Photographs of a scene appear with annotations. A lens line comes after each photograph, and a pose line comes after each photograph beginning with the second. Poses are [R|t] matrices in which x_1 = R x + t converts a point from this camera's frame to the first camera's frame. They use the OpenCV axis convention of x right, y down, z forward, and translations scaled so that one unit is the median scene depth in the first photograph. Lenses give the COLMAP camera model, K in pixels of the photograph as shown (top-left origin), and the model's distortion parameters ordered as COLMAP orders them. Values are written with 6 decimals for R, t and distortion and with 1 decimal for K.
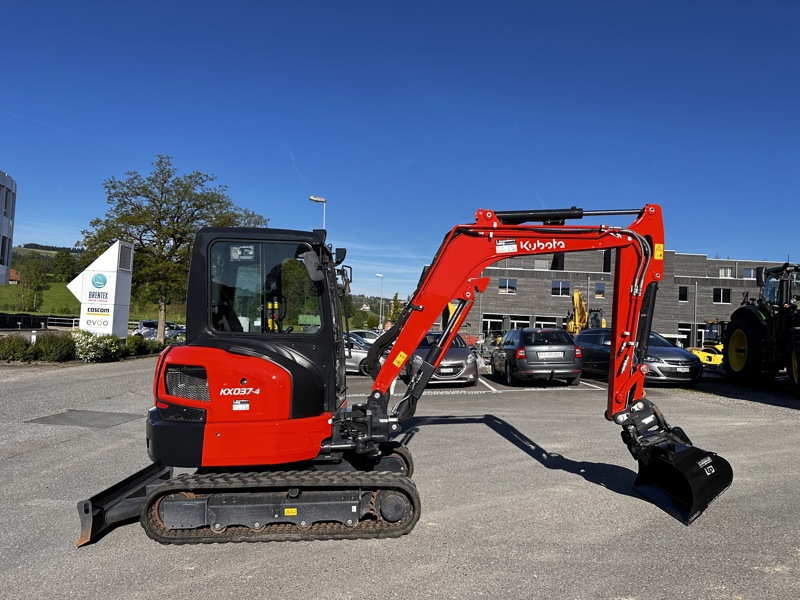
lens RADIAL K [[564.2, 0, 400.0], [0, 564.2, 300.0], [0, 0, 1]] dist [0.082715, -0.099172]
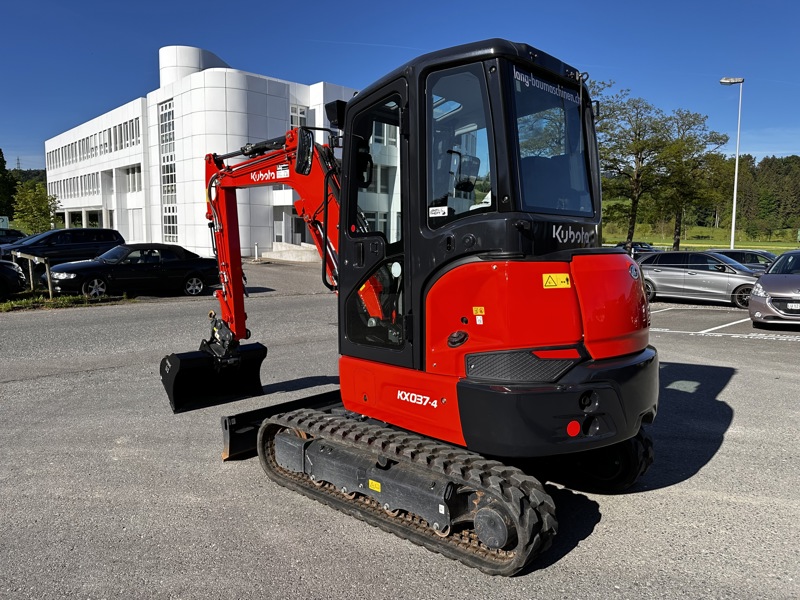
lens RADIAL K [[567.7, 0, 400.0], [0, 567.7, 300.0], [0, 0, 1]] dist [0.059455, -0.064035]
pose [[0.670781, 0.051837, -0.739842, 0.640027], [0.050658, 0.992022, 0.115436, 0.030338], [0.739924, -0.114911, 0.662803, 0.436878]]
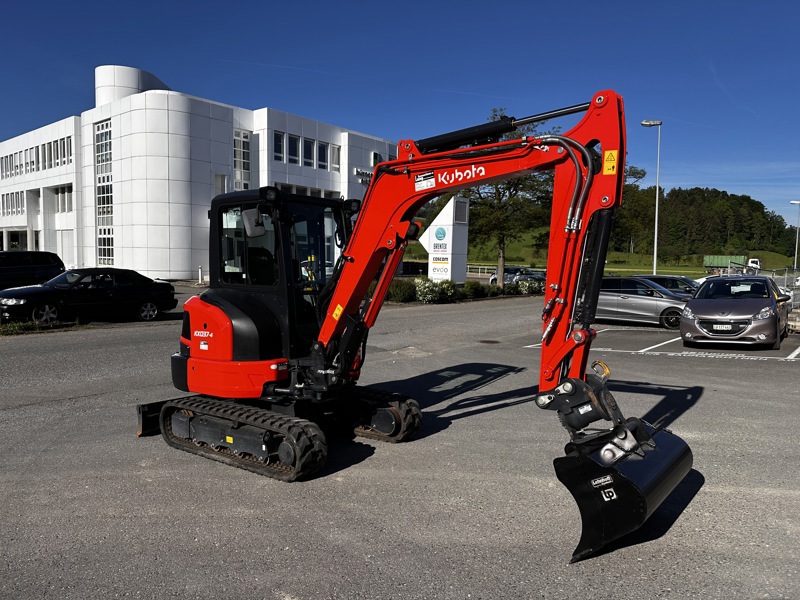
lens RADIAL K [[564.2, 0, 400.0], [0, 564.2, 300.0], [0, 0, 1]] dist [0.082715, -0.099172]
pose [[0.754553, 0.021276, -0.655895, 0.617668], [0.043939, 0.995593, 0.082844, 0.006886], [0.654767, -0.091330, 0.750293, 0.290439]]
